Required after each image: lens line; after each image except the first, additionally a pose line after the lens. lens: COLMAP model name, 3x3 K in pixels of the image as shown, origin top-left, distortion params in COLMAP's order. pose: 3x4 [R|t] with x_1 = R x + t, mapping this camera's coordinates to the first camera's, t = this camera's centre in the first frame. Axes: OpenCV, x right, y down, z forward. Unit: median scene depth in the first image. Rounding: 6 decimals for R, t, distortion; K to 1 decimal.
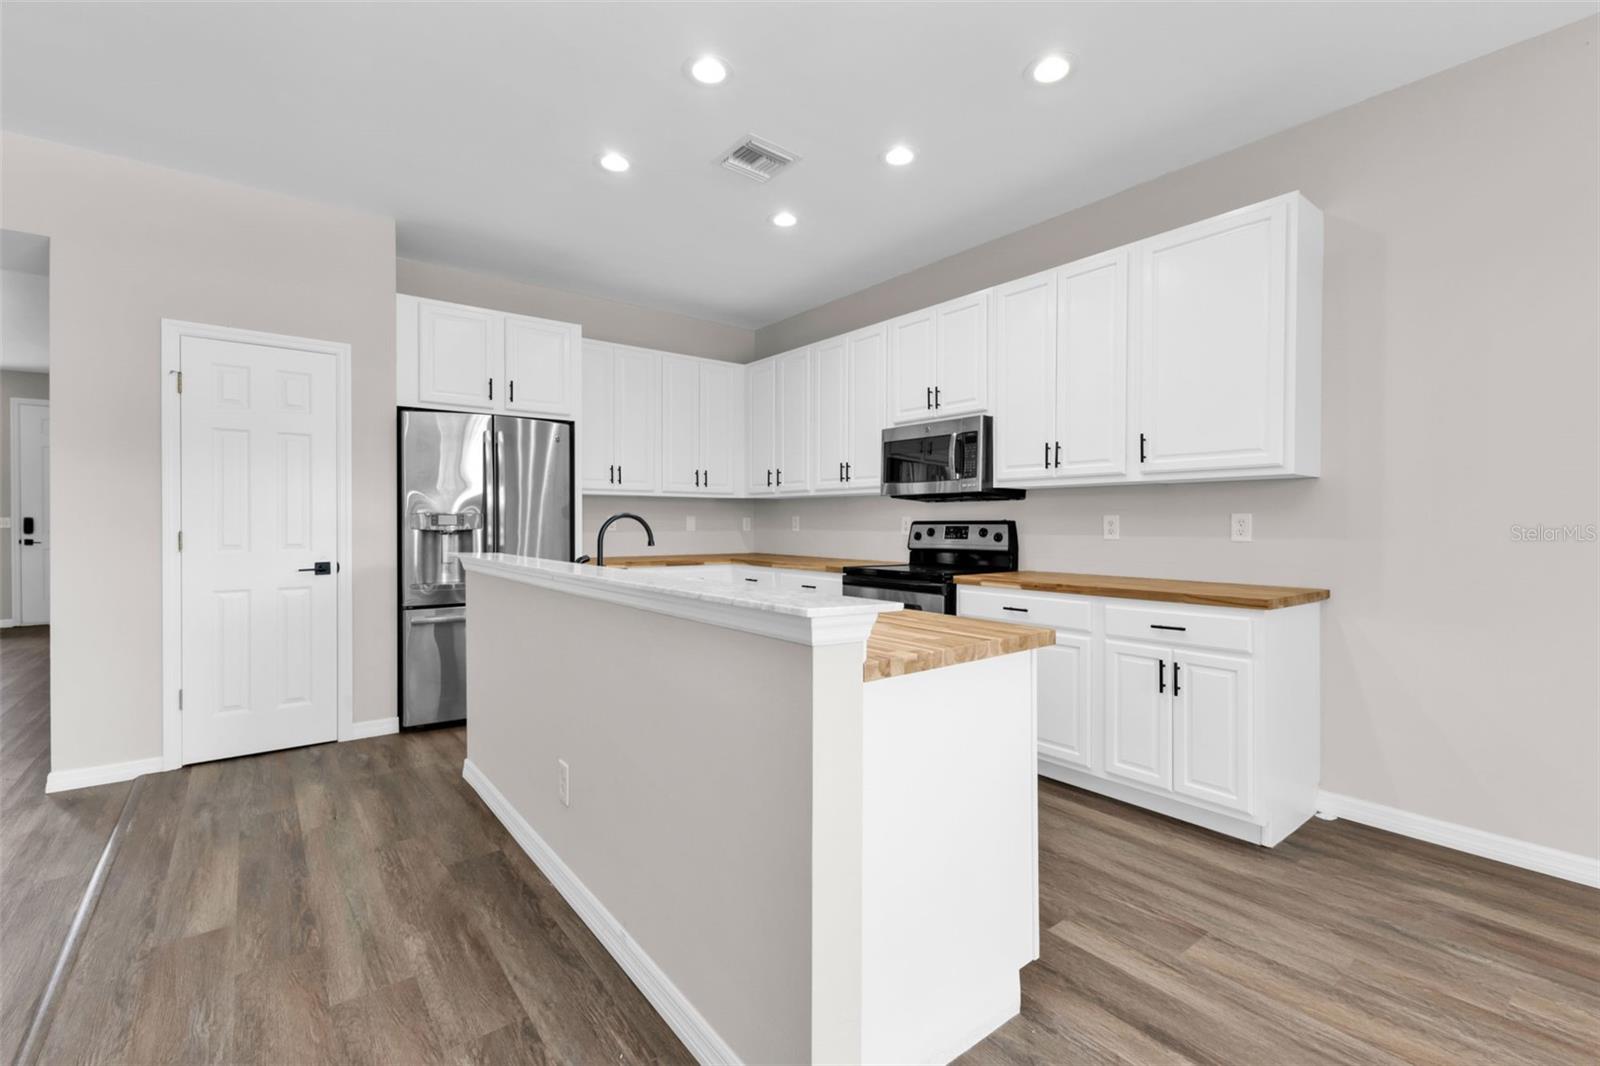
lens RADIAL K [[709.5, 0, 805.0], [0, 709.5, 530.4], [0, 0, 1]] dist [0.013857, -0.002364]
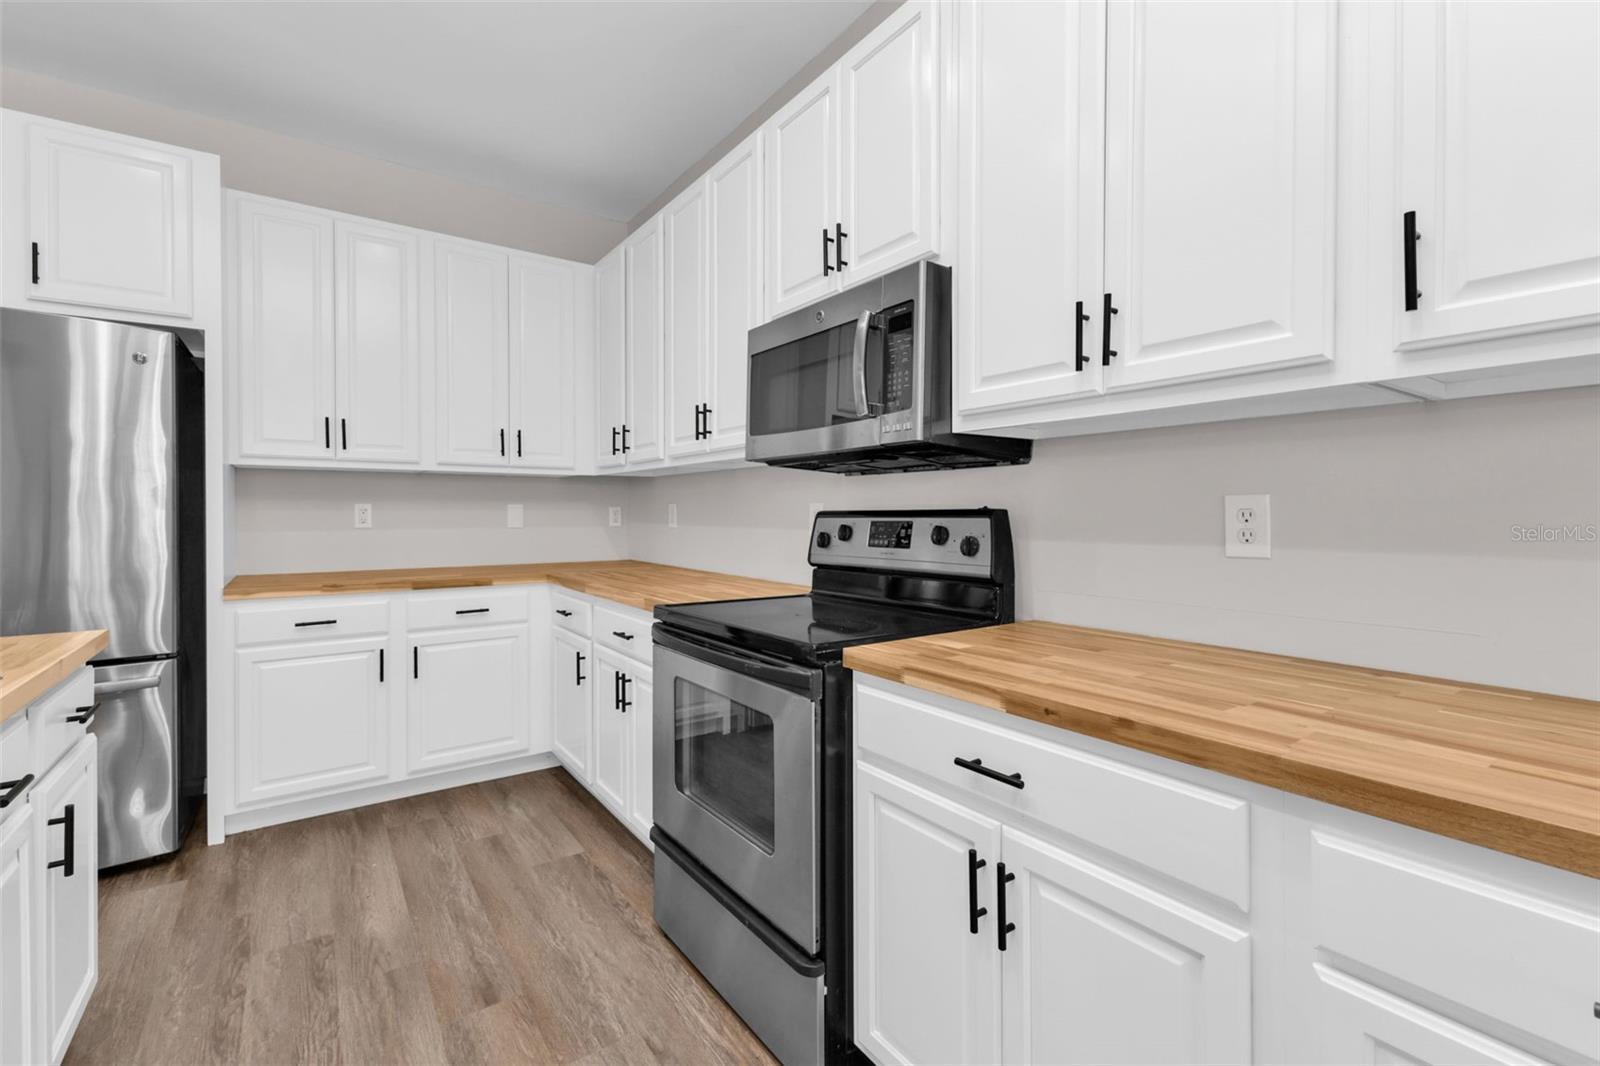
lens RADIAL K [[709.5, 0, 800.9], [0, 709.5, 515.8], [0, 0, 1]] dist [0.013857, -0.002364]
pose [[0.999115, -0.002543, -0.041990, 0.181724], [0.002274, 0.999977, -0.006451, -0.007245], [0.042006, 0.006350, 0.999097, 0.538885]]
